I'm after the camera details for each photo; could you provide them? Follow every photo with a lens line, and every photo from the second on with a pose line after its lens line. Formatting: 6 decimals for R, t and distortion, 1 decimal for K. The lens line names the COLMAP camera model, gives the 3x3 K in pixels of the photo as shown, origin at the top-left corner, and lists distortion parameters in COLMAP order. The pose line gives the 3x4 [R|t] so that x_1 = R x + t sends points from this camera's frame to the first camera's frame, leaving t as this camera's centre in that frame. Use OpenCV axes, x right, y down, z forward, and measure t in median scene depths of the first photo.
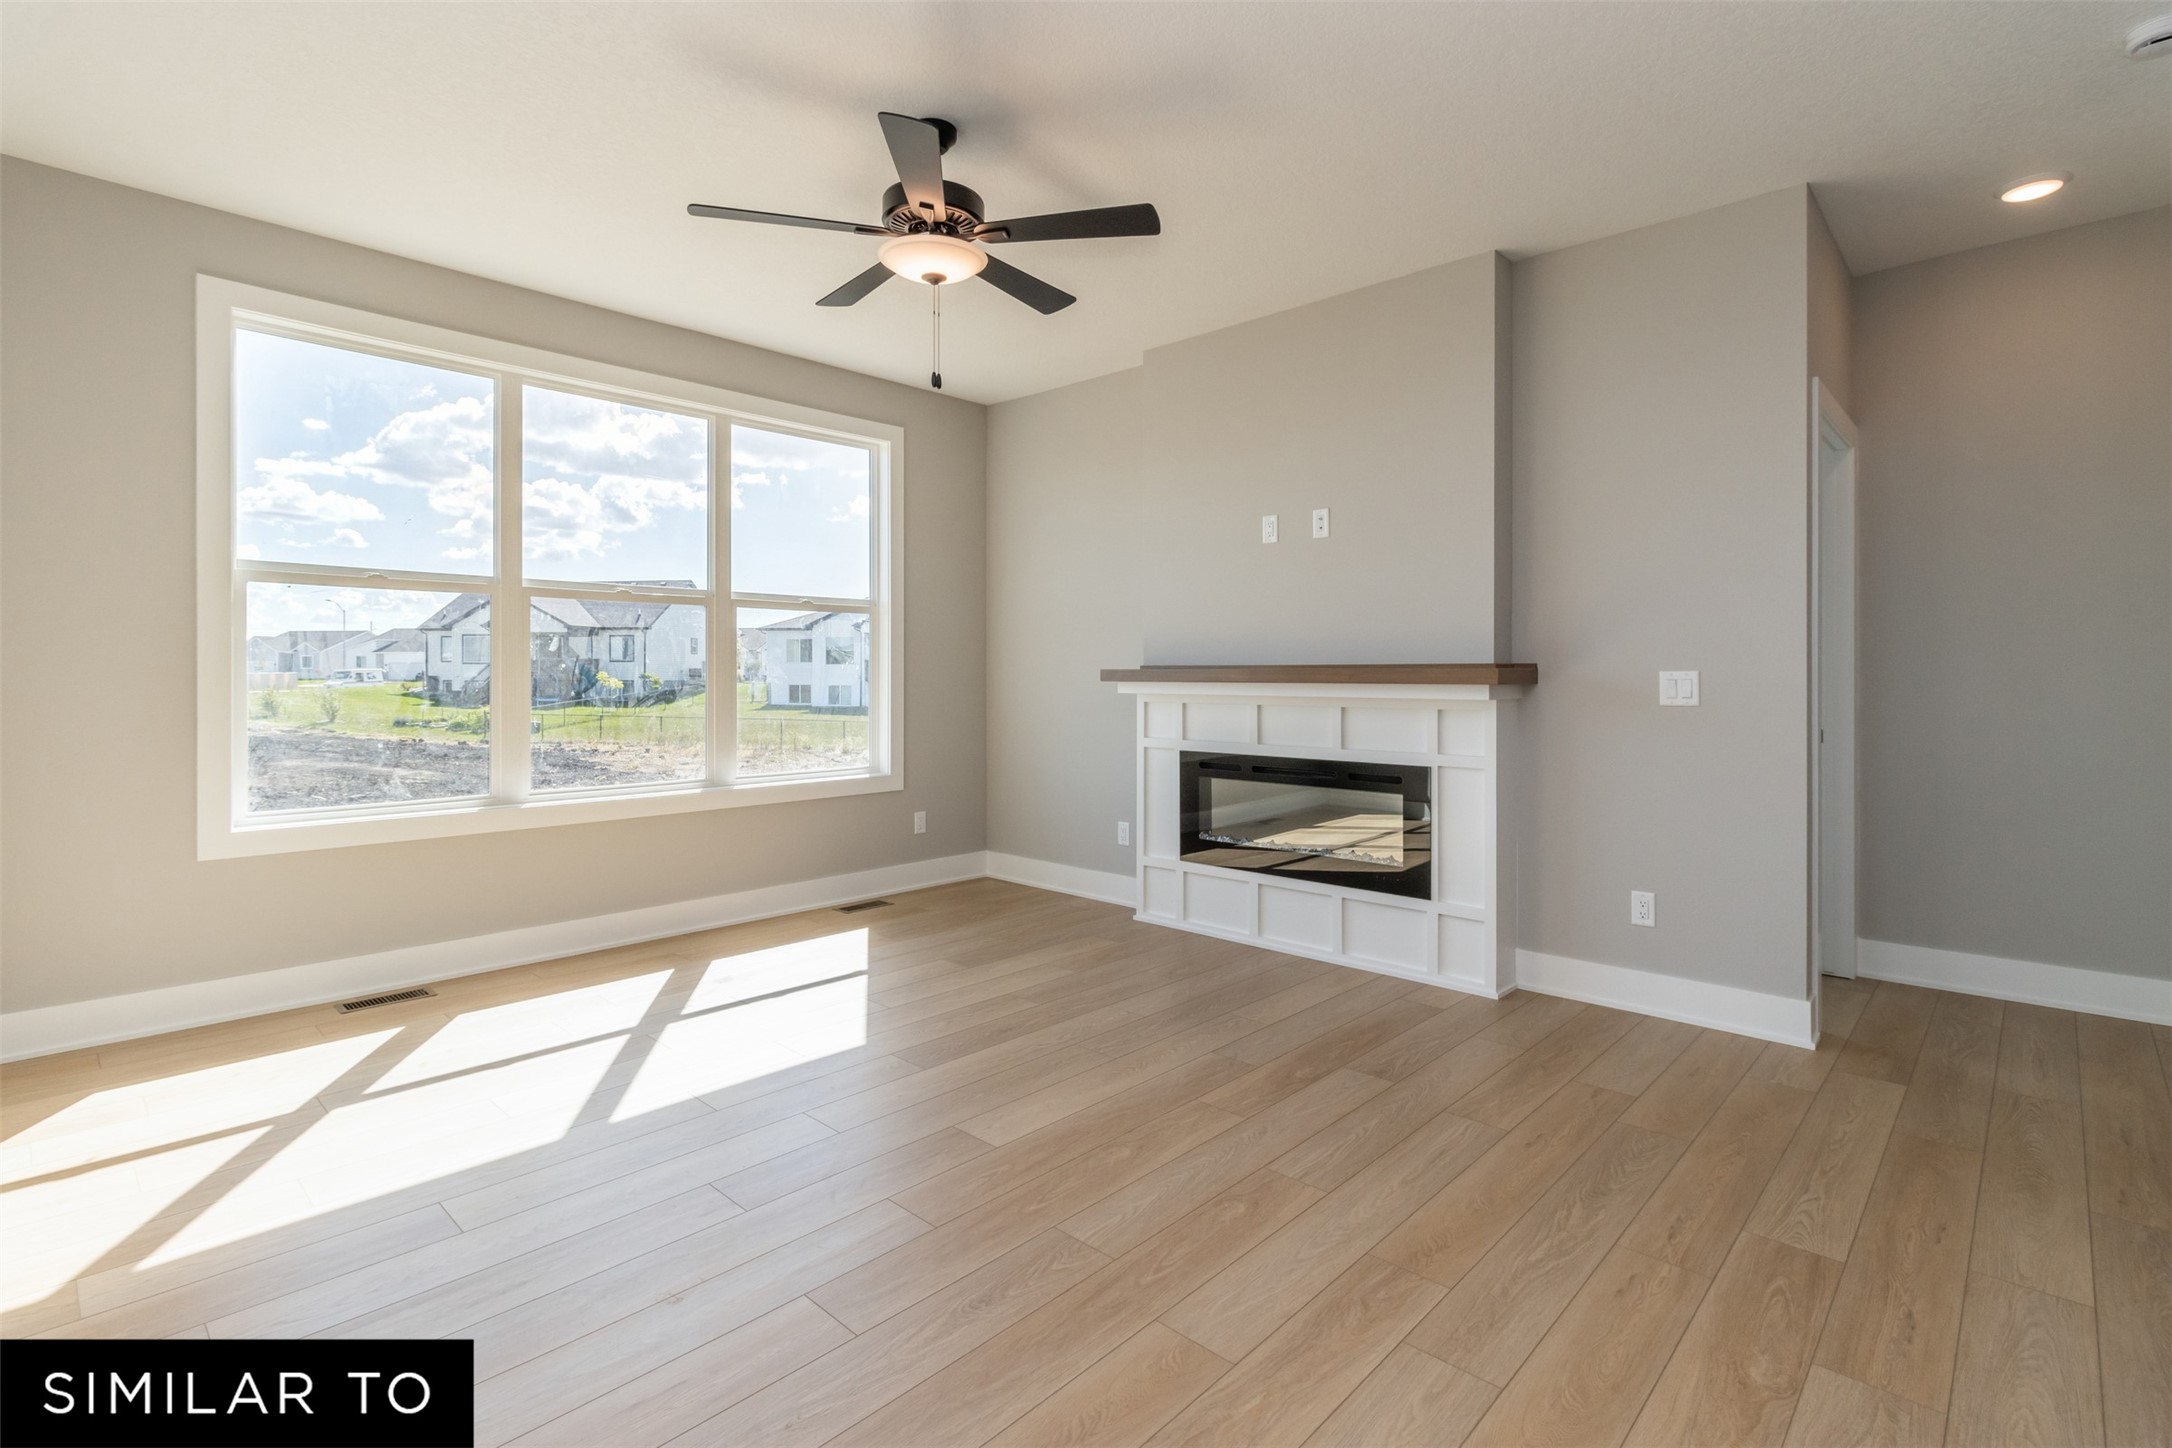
lens RADIAL K [[1017.7, 0, 1094.5], [0, 1017.7, 678.4], [0, 0, 1]] dist [0.005343, 0.000762]
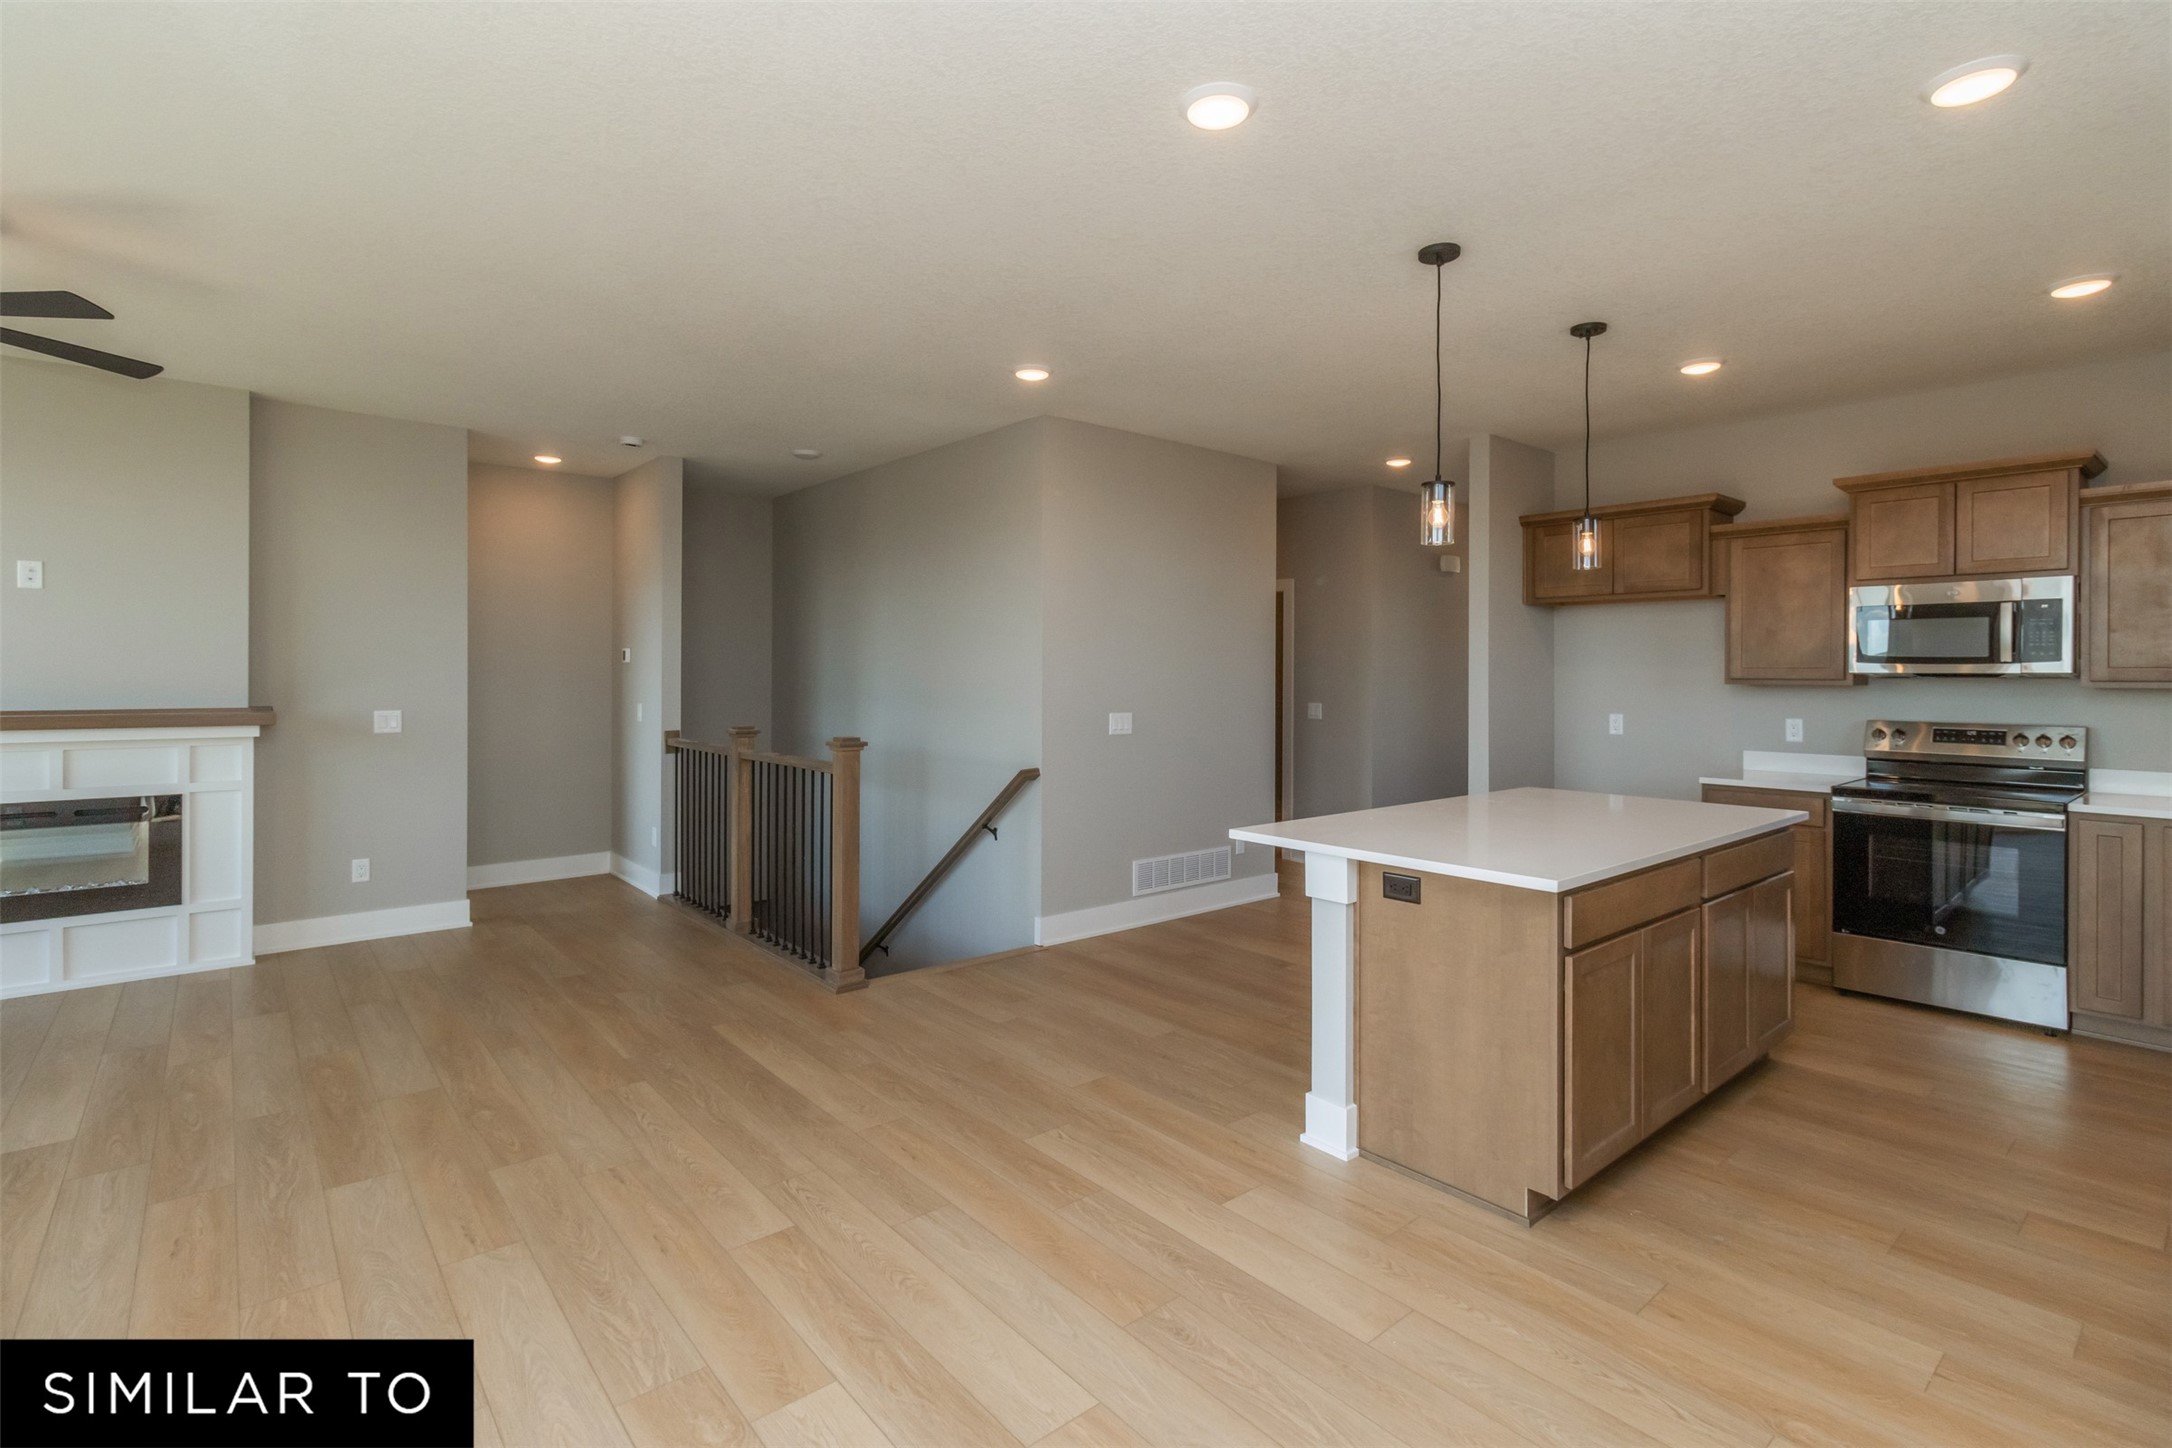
lens RADIAL K [[1018.6, 0, 1093.4], [0, 1018.6, 671.2], [0, 0, 1]] dist [0.002218, 0.001415]
pose [[0.110464, 0.003460, 0.993874, -0.622075], [-0.000844, 0.999994, -0.003387, -0.045972], [-0.993880, -0.000465, 0.110466, -0.171724]]
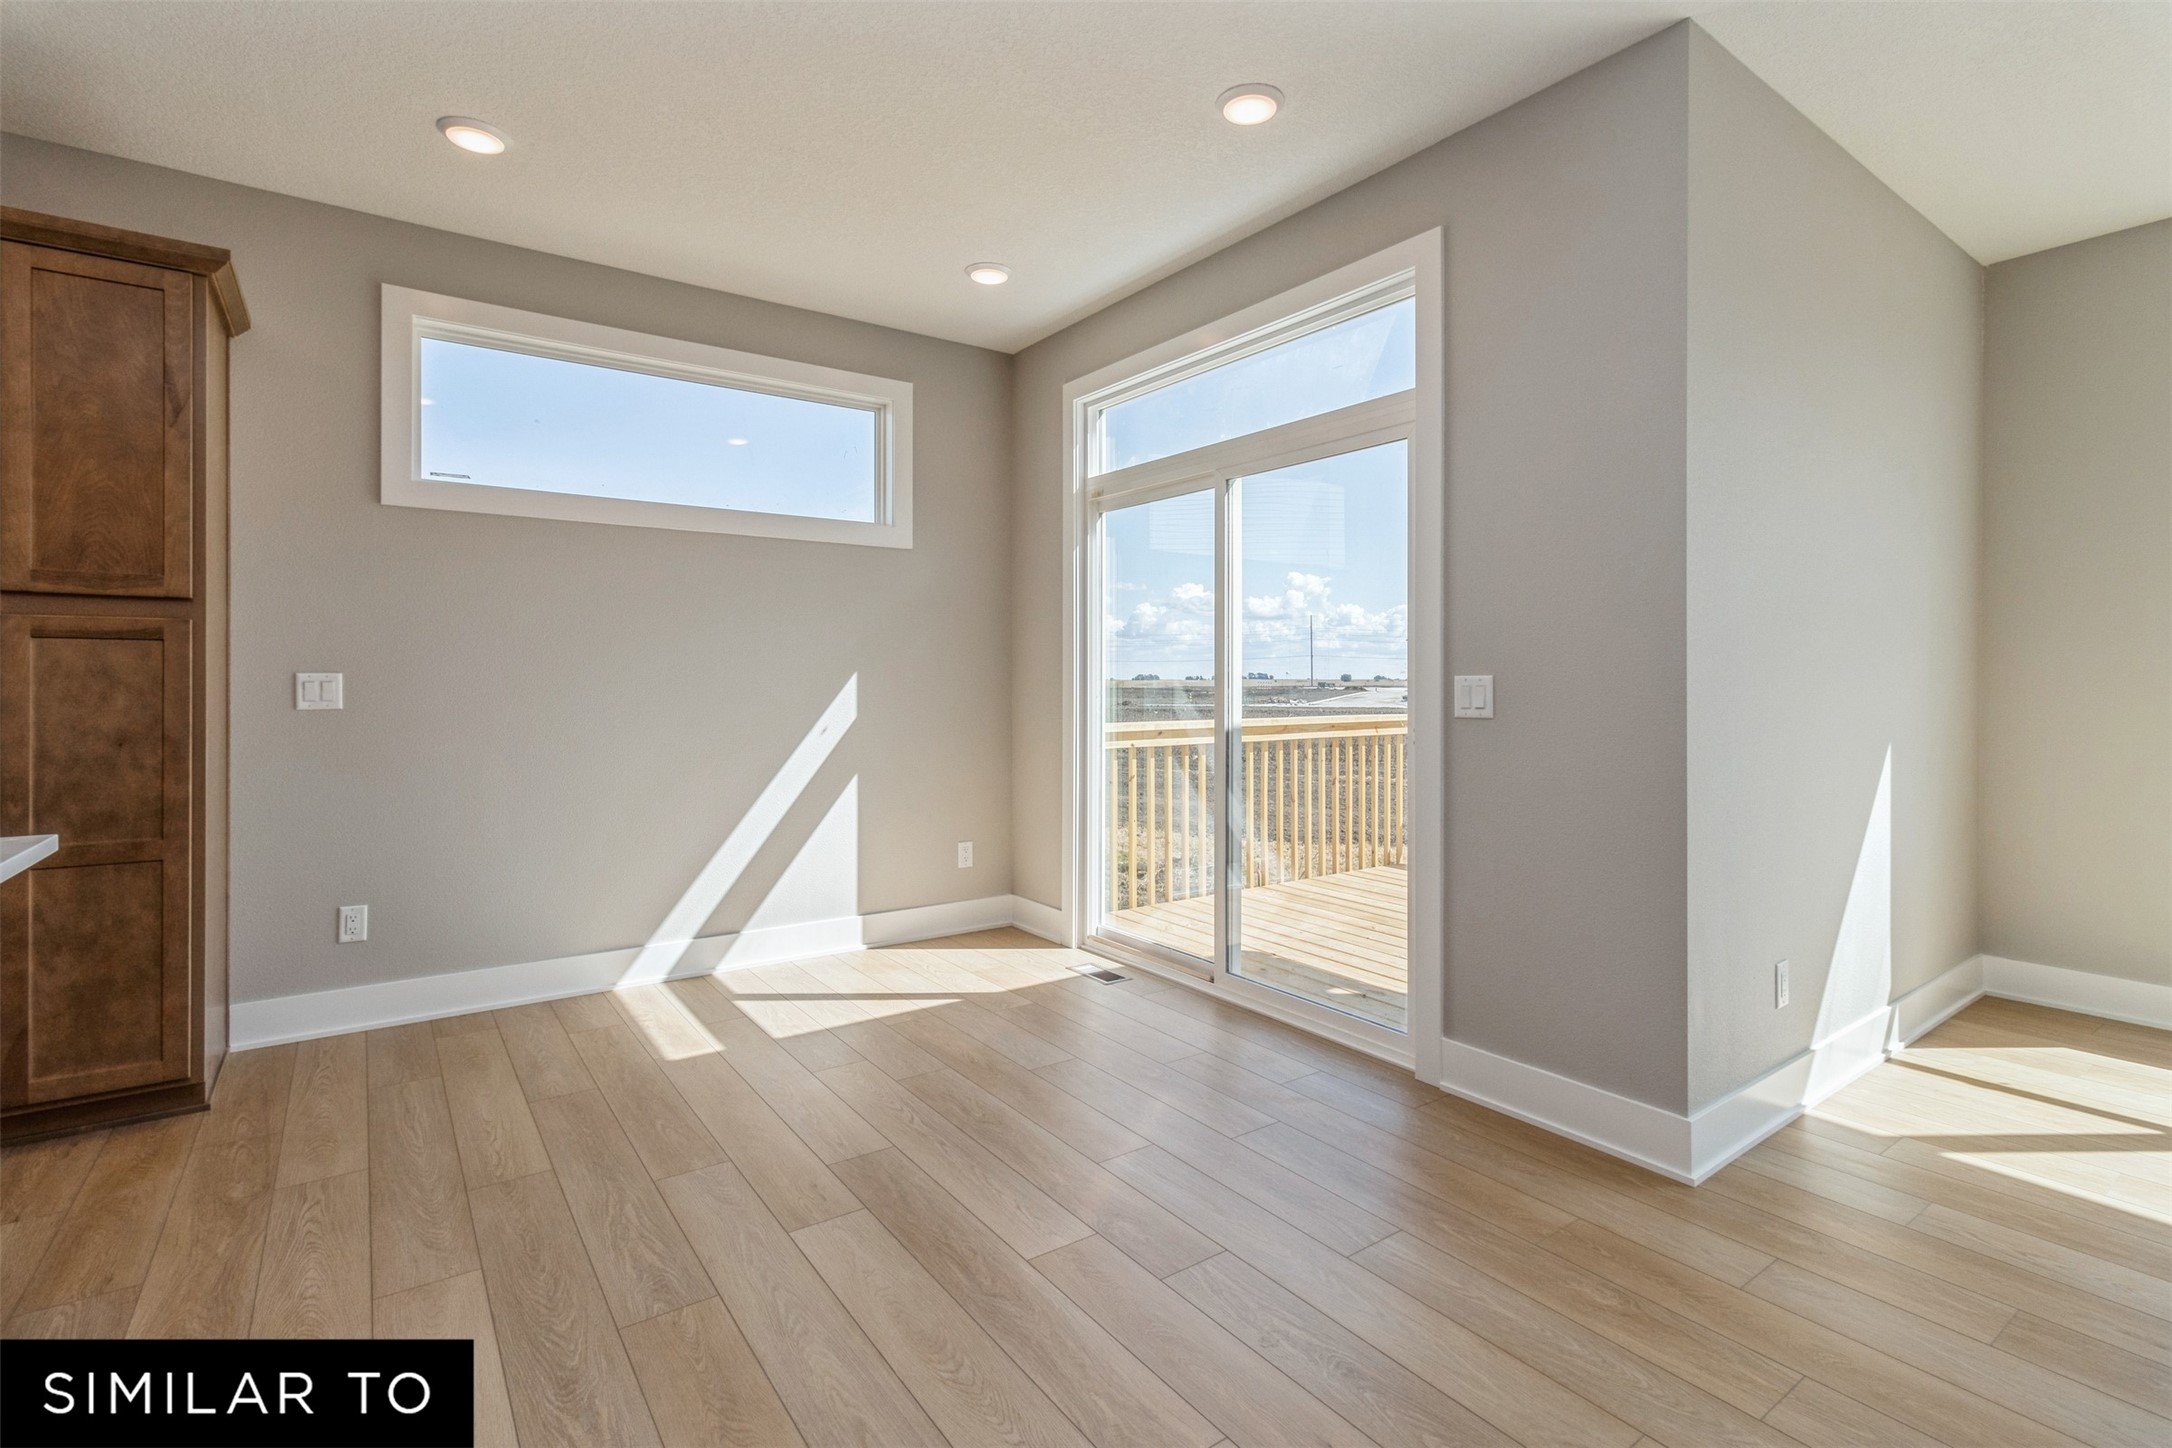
lens RADIAL K [[1012.3, 0, 1091.5], [0, 1012.3, 683.4], [0, 0, 1]] dist [0.002288, 0.001288]
pose [[-0.192239, 0.000436, -0.981348, 0.212412], [-0.005383, 0.999984, 0.001499, 0.001426], [0.981333, 0.005571, -0.192234, 0.091436]]
